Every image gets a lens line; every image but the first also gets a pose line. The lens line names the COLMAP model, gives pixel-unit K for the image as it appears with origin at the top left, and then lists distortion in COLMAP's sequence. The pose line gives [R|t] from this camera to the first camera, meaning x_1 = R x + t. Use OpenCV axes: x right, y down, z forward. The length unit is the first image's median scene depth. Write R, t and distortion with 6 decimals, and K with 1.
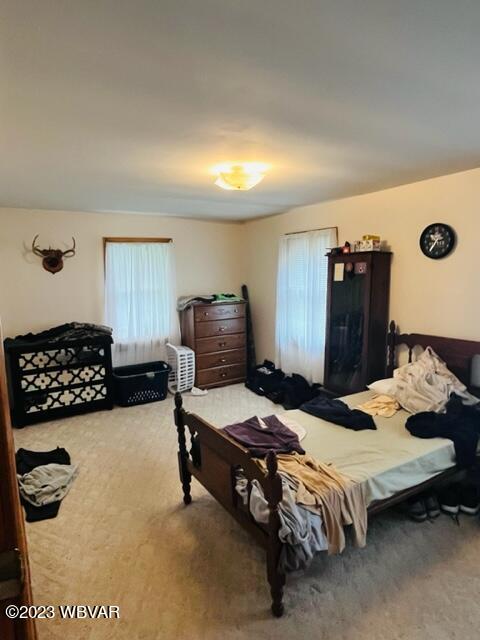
lens RADIAL K [[385.8, 0, 239.7], [0, 385.8, 320.3], [0, 0, 1]] dist [-0.000399, -0.000079]
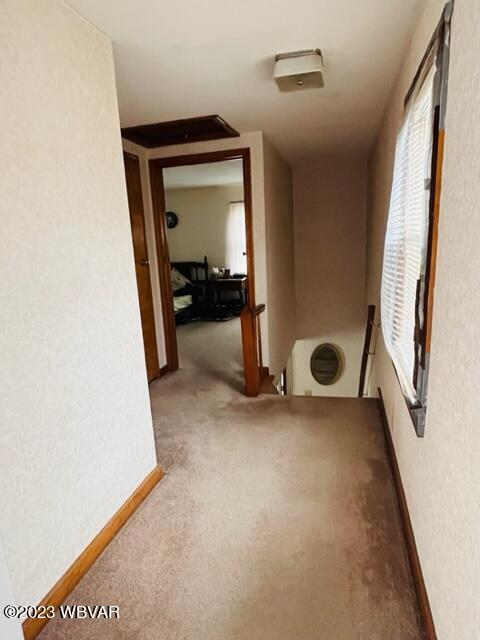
lens RADIAL K [[385.8, 0, 240.2], [0, 385.8, 320.8], [0, 0, 1]] dist [-0.000399, -0.000079]
pose [[0.741414, -0.174960, 0.647838, -0.828715], [0.118953, 0.984390, 0.129717, 0.144683], [-0.660421, -0.019111, 0.750653, -1.079378]]
